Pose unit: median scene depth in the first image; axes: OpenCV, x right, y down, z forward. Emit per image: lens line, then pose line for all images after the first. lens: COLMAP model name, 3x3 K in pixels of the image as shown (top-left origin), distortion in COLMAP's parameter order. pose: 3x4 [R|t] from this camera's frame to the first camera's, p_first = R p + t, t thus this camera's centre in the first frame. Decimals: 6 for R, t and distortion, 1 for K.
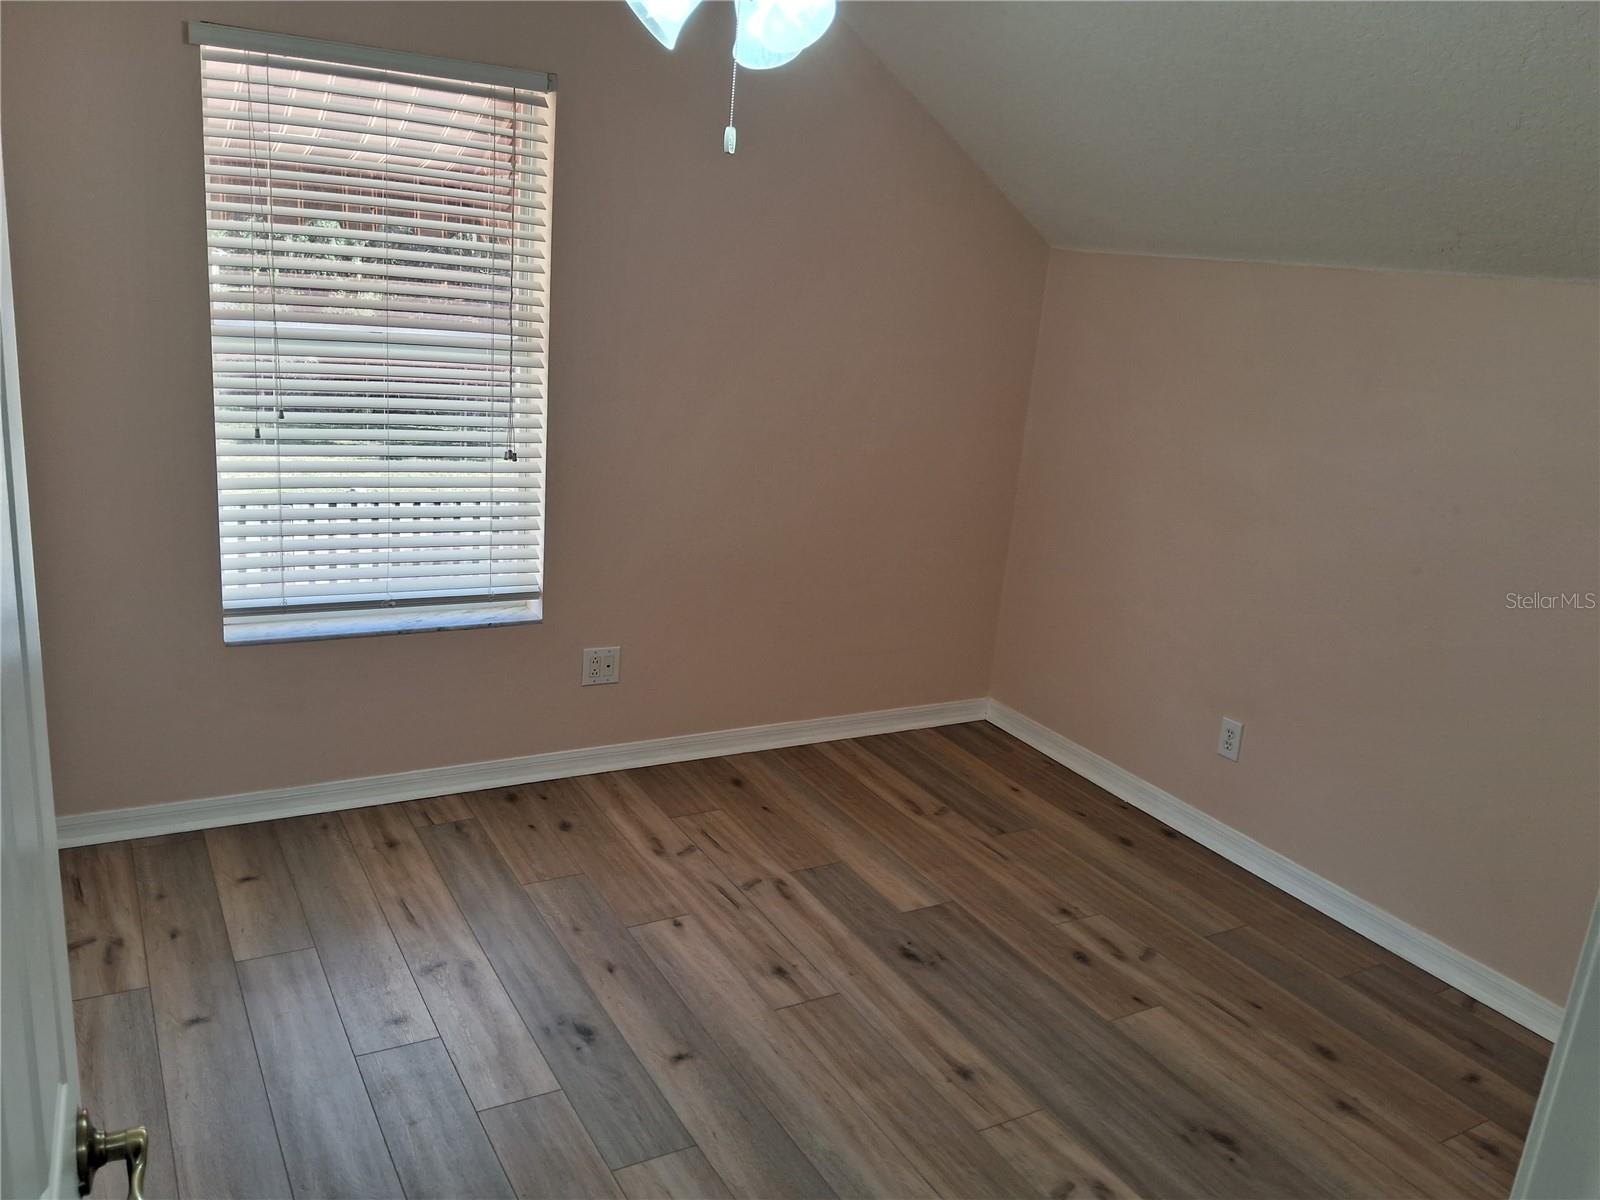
lens RADIAL K [[1236.2, 0, 809.9], [0, 1236.2, 597.9], [0, 0, 1]] dist [0.106750, -0.194644]
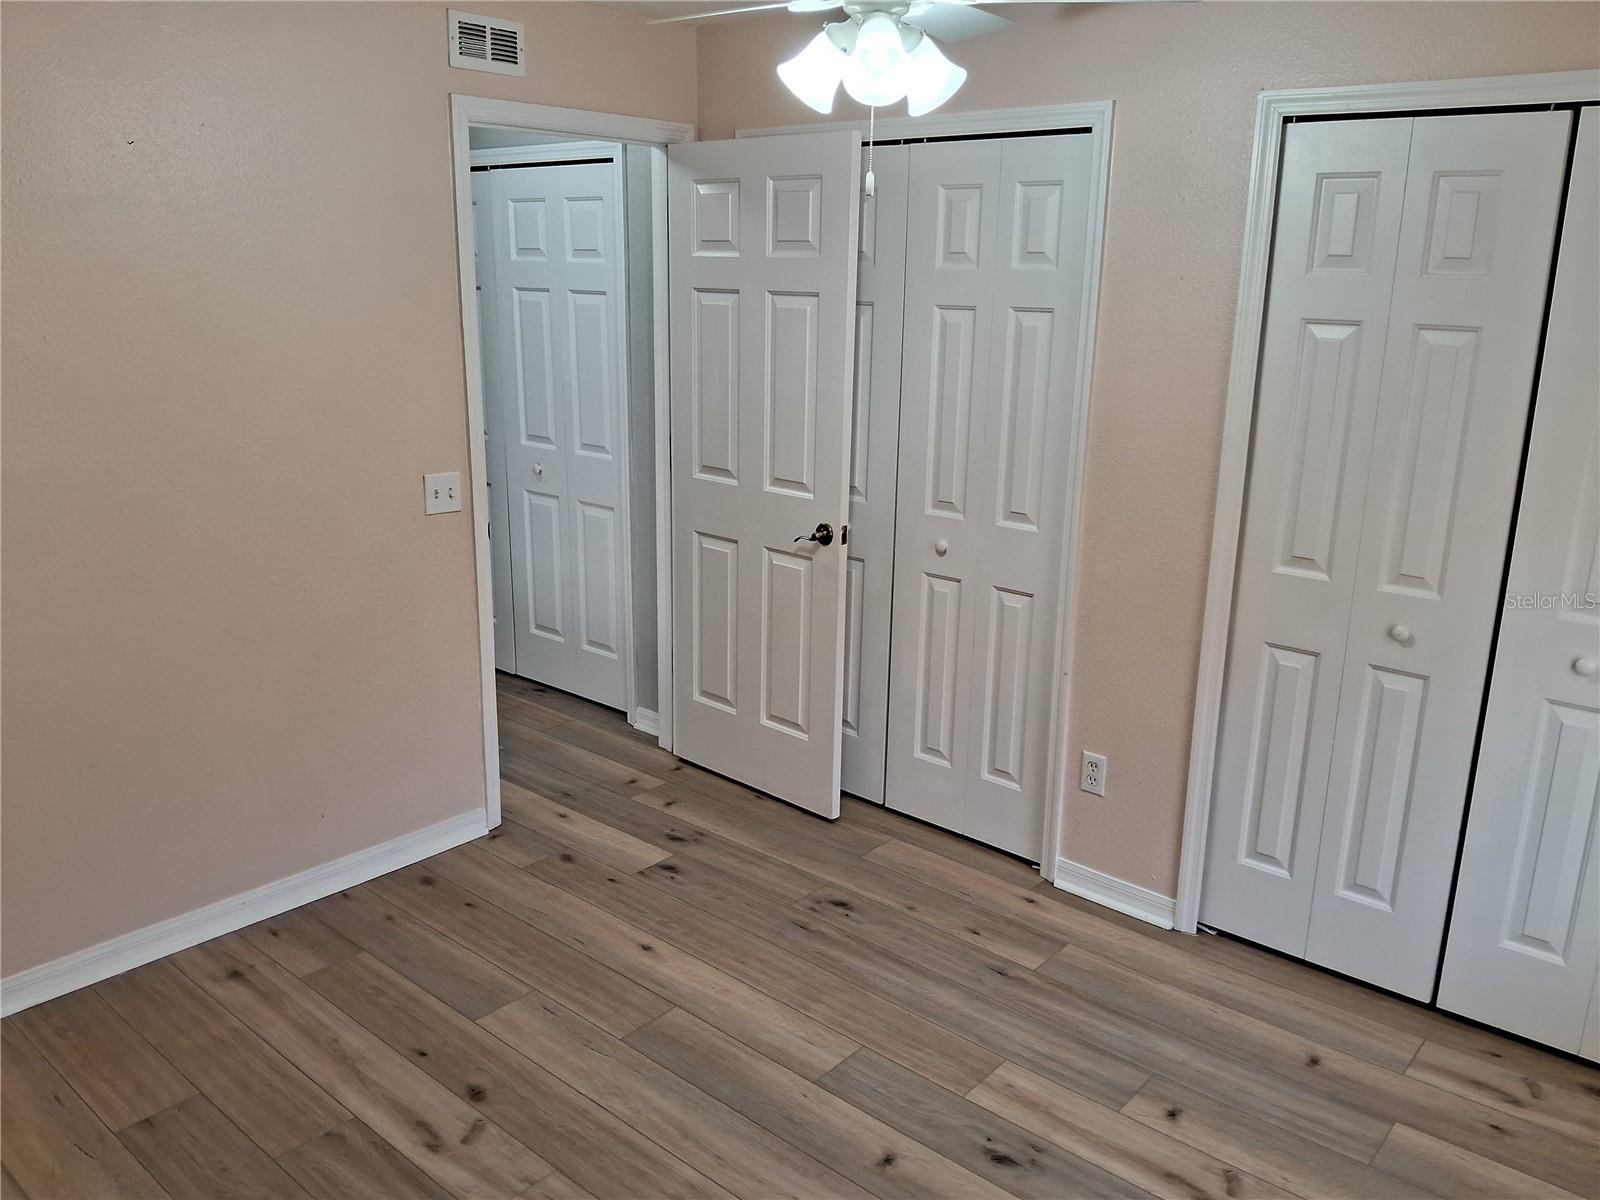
lens RADIAL K [[1236.2, 0, 809.9], [0, 1236.2, 597.9], [0, 0, 1]] dist [0.106750, -0.194644]
pose [[-0.936085, -0.018207, -0.351302, 0.271214], [-0.185972, 0.873304, 0.450283, -0.381142], [0.298595, 0.486836, -0.820872, 1.490254]]
